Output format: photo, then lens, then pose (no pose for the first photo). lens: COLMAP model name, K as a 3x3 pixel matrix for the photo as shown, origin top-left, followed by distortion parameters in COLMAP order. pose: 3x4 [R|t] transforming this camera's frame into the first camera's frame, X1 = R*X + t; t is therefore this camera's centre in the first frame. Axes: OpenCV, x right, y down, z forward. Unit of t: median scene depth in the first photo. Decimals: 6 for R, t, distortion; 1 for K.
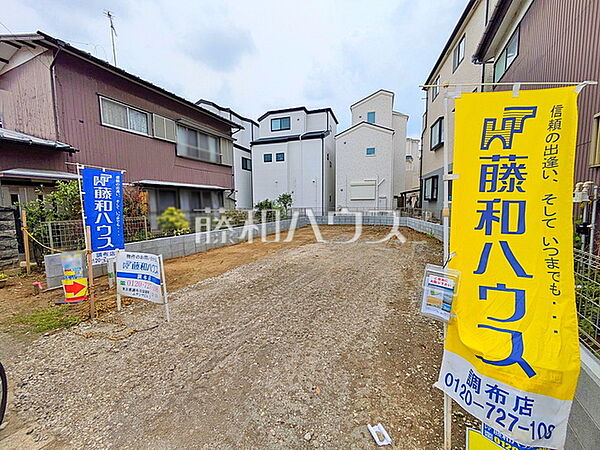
lens RADIAL K [[237.6, 0, 300.0], [0, 237.6, 225.0], [0, 0, 1]] dist [0.000247, 0.000230]
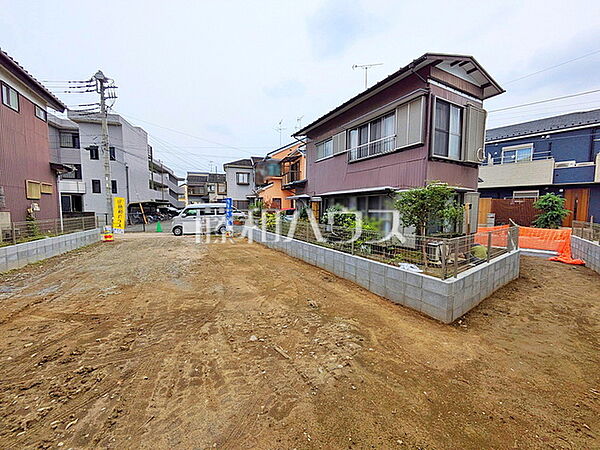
lens RADIAL K [[241.5, 0, 300.0], [0, 241.5, 225.0], [0, 0, 1]] dist [0.001370, 0.000116]
pose [[-0.620431, 0.060369, -0.781934, 0.340281], [-0.067427, 0.989235, 0.129874, -0.115867], [0.781357, 0.133301, -0.609682, 1.164777]]
